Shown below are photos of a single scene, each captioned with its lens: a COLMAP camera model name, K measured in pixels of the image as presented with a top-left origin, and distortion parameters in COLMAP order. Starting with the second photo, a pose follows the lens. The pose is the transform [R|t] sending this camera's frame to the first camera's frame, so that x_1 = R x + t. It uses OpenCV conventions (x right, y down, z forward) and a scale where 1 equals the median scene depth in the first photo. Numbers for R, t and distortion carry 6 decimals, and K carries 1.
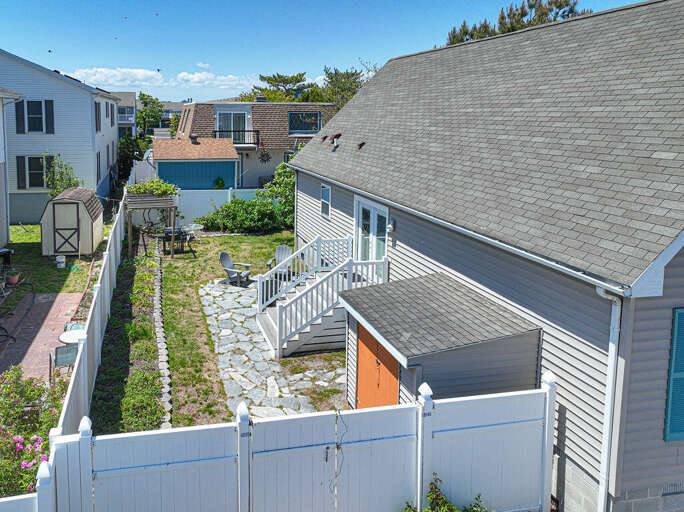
lens RADIAL K [[516.8, 0, 260.6], [0, 516.8, 173.2], [0, 0, 1]] dist [0.002059, 0.002722]
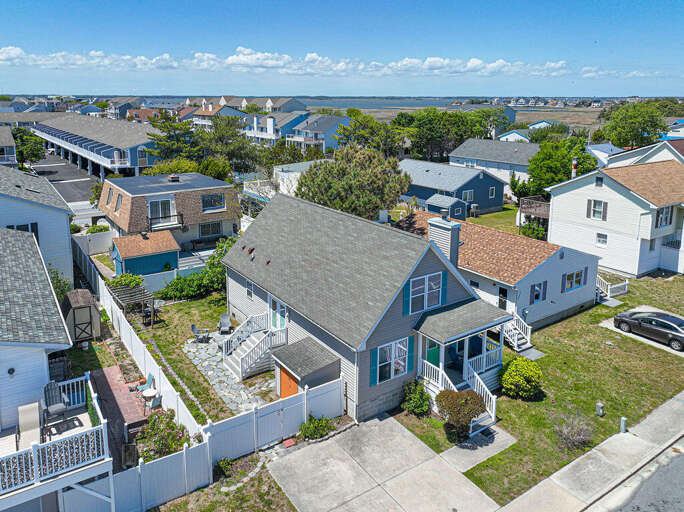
lens RADIAL K [[514.4, 0, 342.4], [0, 514.4, 177.4], [0, 0, 1]] dist [0.007212, 0.001227]
pose [[0.917116, -0.055581, 0.394727, -0.328063], [0.039684, 0.998043, 0.048330, -0.503816], [-0.396641, -0.028659, 0.917526, -0.977378]]
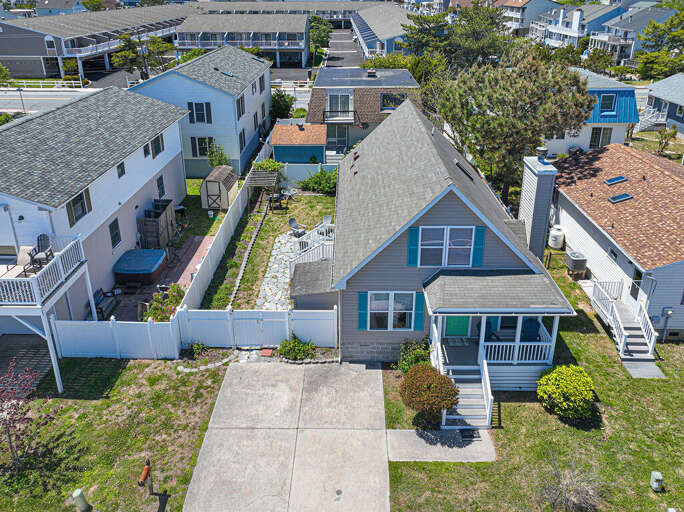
lens RADIAL K [[521.5, 0, 362.1], [0, 521.5, 183.7], [0, 0, 1]] dist [0.004172, 0.008475]
pose [[0.982042, 0.067166, -0.176299, 0.596472], [-0.021798, 0.968618, 0.247598, -0.520163], [0.187397, -0.239309, 0.952688, -0.829009]]
